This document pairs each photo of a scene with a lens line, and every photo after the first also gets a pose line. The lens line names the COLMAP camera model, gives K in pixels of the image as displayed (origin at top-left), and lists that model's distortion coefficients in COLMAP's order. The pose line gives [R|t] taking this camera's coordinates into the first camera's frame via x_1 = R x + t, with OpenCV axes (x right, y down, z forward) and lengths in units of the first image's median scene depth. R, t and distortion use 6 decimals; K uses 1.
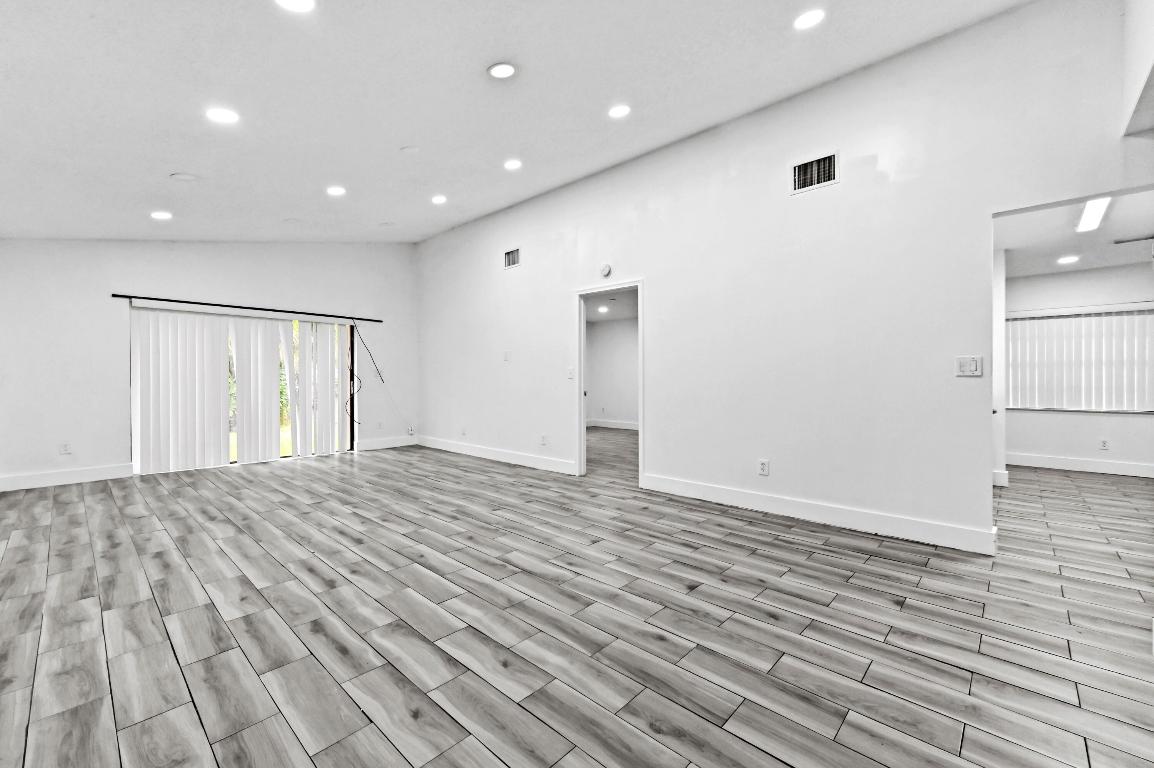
lens RADIAL K [[468.8, 0, 581.2], [0, 468.8, 377.7], [0, 0, 1]] dist [0.014998, 0.000904]
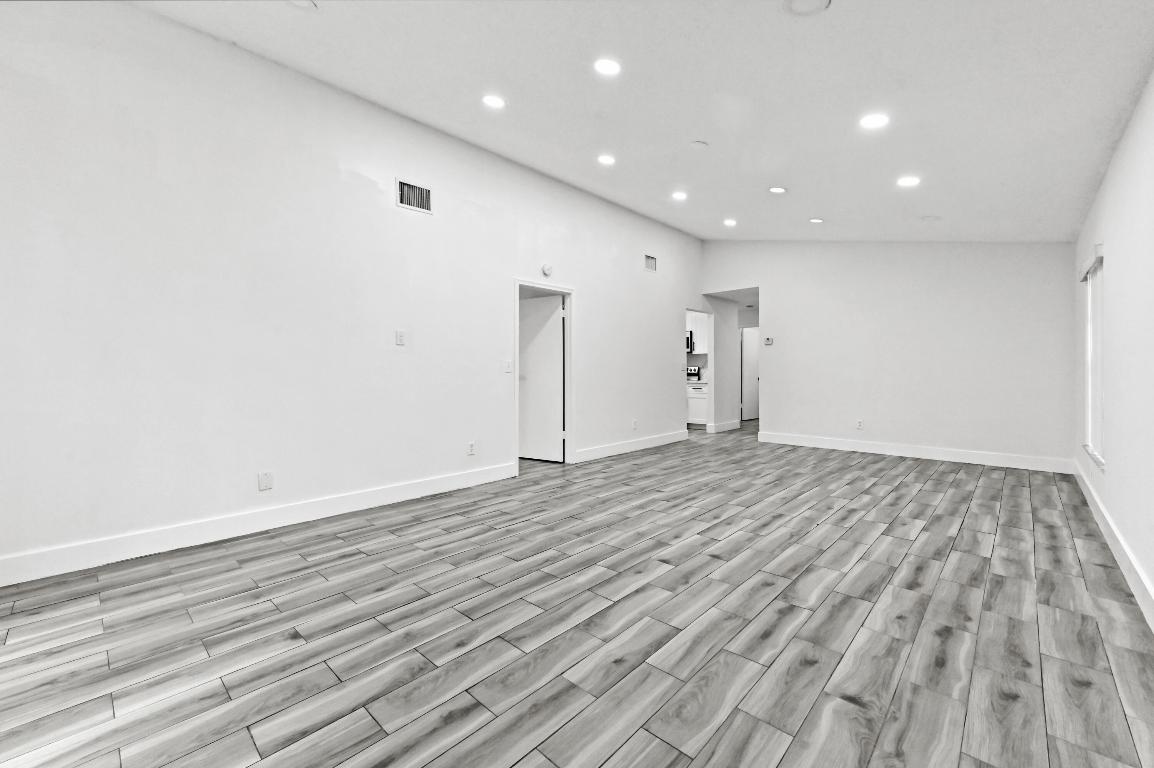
lens RADIAL K [[468.8, 0, 576.7], [0, 468.8, 371.8], [0, 0, 1]] dist [0.014998, 0.000904]
pose [[0.008430, -0.000357, 0.999964, -1.787058], [0.003969, 0.999992, 0.000324, -0.000827], [-0.999957, 0.003966, 0.008432, 1.640698]]
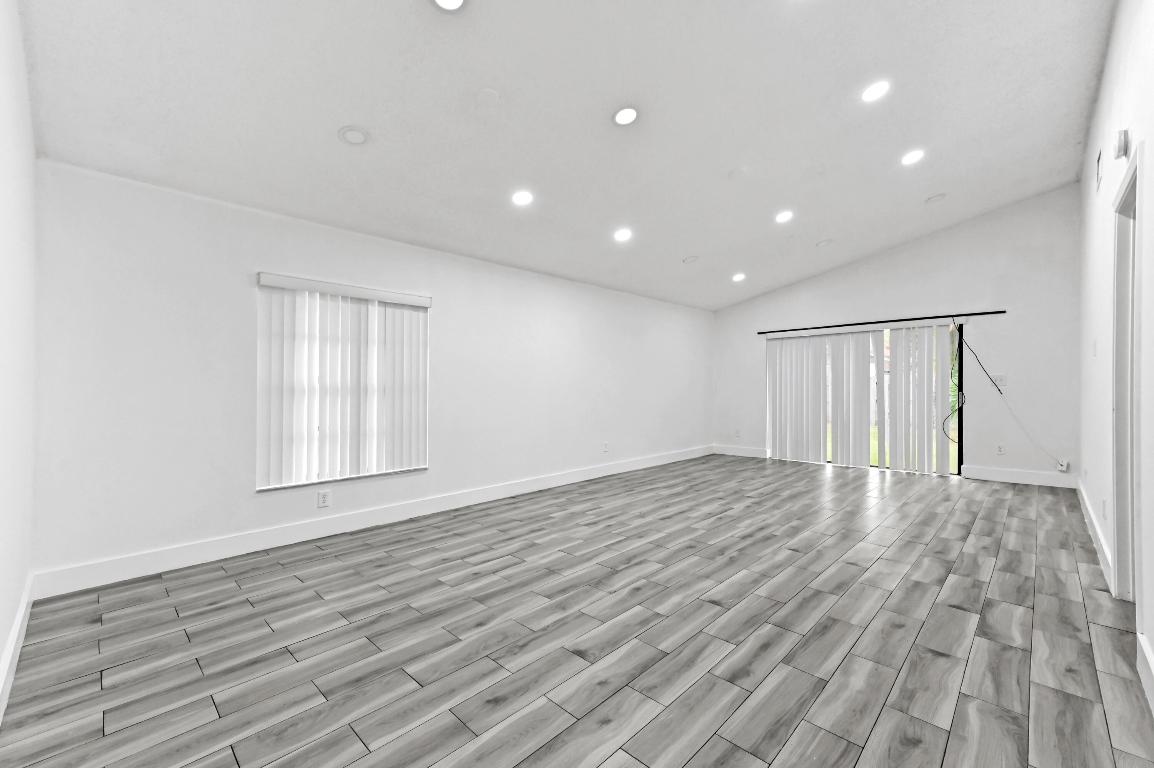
lens RADIAL K [[468.8, 0, 585.4], [0, 468.8, 396.5], [0, 0, 1]] dist [0.014998, 0.000904]
pose [[-0.010024, 0.015469, -0.999830, 0.903598], [0.007853, 0.999851, 0.015391, -0.008639], [0.999919, -0.007698, -0.010144, 0.887011]]
